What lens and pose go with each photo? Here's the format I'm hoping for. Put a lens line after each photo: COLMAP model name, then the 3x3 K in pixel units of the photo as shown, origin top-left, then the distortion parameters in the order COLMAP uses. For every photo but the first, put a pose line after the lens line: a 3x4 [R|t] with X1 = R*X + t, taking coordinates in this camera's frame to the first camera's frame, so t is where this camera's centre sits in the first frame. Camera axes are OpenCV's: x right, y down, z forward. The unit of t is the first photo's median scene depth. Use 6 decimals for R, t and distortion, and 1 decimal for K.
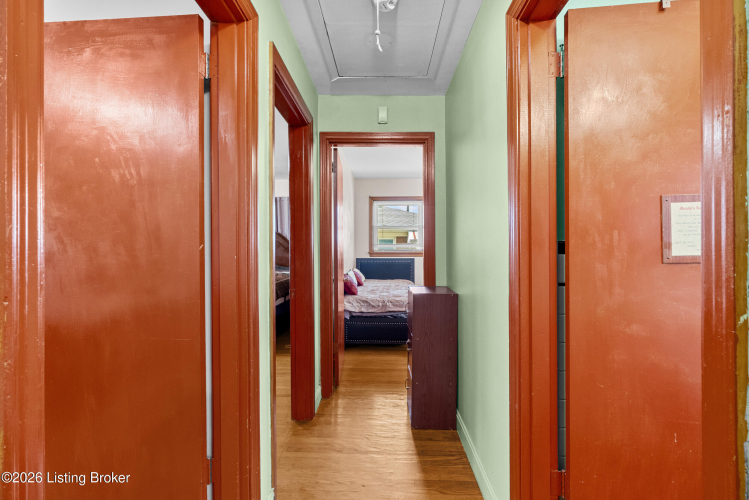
lens RADIAL K [[343.9, 0, 377.9], [0, 343.9, 245.9], [0, 0, 1]] dist [-0.003160, 0.000144]
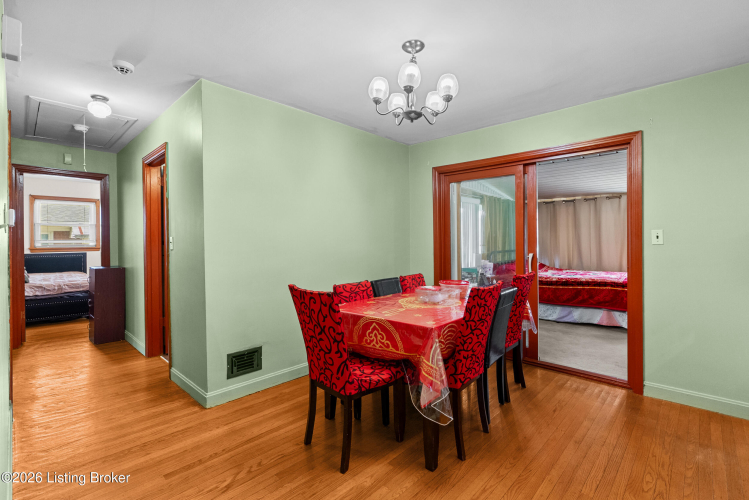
lens RADIAL K [[343.9, 0, 377.9], [0, 343.9, 245.9], [0, 0, 1]] dist [-0.003160, 0.000144]
pose [[0.672068, -0.005142, 0.740471, -0.129756], [-0.003799, 0.999939, 0.010392, -0.004010], [-0.740479, -0.009797, 0.672008, -0.727532]]
